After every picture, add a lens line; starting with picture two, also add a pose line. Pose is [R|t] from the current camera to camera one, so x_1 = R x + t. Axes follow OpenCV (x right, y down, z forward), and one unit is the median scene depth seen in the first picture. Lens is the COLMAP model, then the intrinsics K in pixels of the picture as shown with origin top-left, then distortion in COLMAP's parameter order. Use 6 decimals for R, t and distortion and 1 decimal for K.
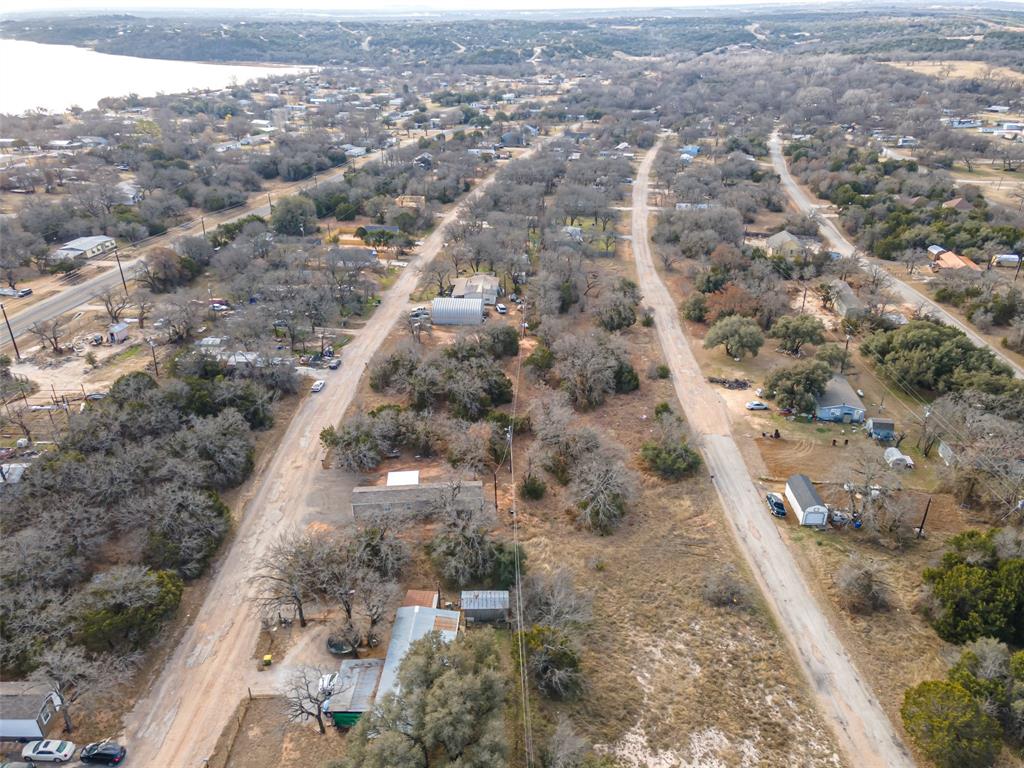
lens RADIAL K [[741.9, 0, 517.1], [0, 741.9, 386.1], [0, 0, 1]] dist [0.061054, 0.029559]
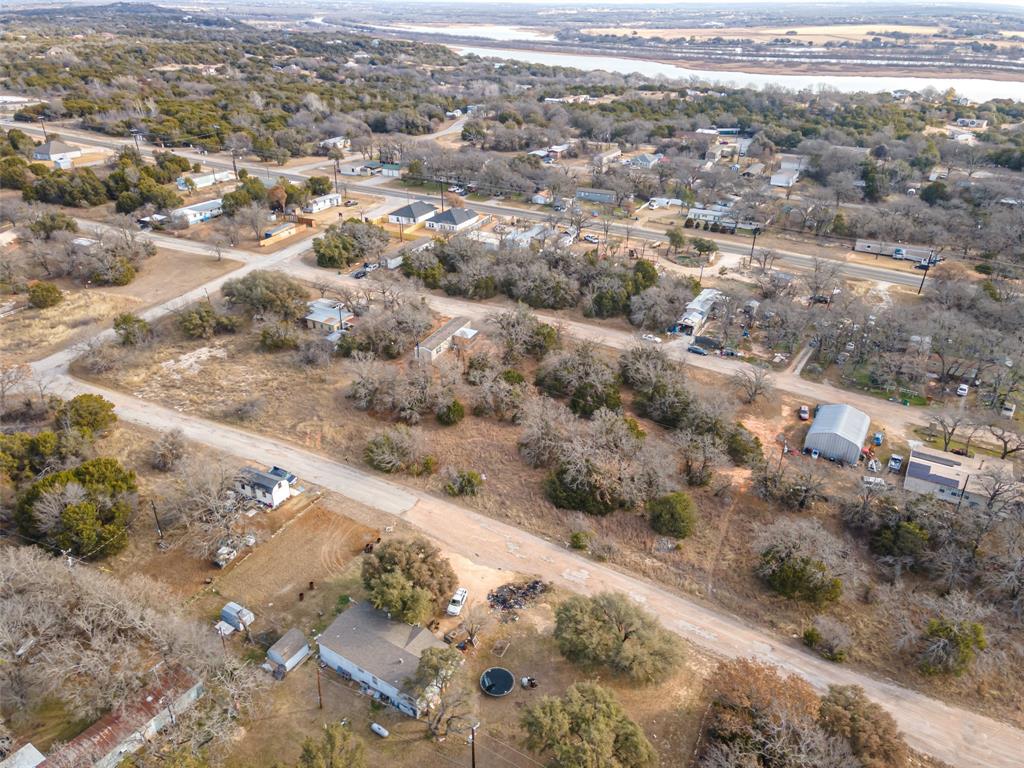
lens RADIAL K [[741.9, 0, 511.5], [0, 741.9, 386.3], [0, 0, 1]] dist [0.061054, 0.029559]
pose [[-0.460482, 0.400427, -0.792221, 0.671831], [-0.407253, 0.697702, 0.589370, -0.468556], [0.788734, 0.594029, -0.158203, 0.920615]]
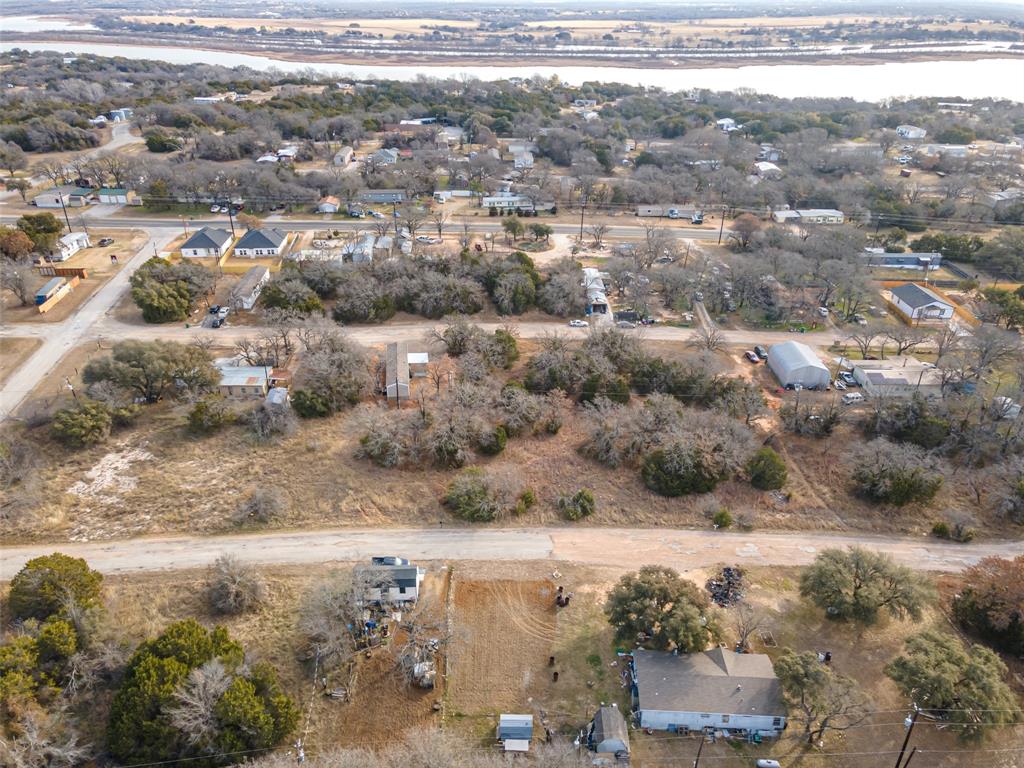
lens RADIAL K [[741.9, 0, 516.7], [0, 741.9, 381.0], [0, 0, 1]] dist [0.061054, 0.029559]
pose [[0.061137, 0.454943, -0.888419, 0.713155], [-0.453141, 0.805722, 0.381412, -0.289530], [0.889340, 0.379261, 0.255412, 0.563128]]
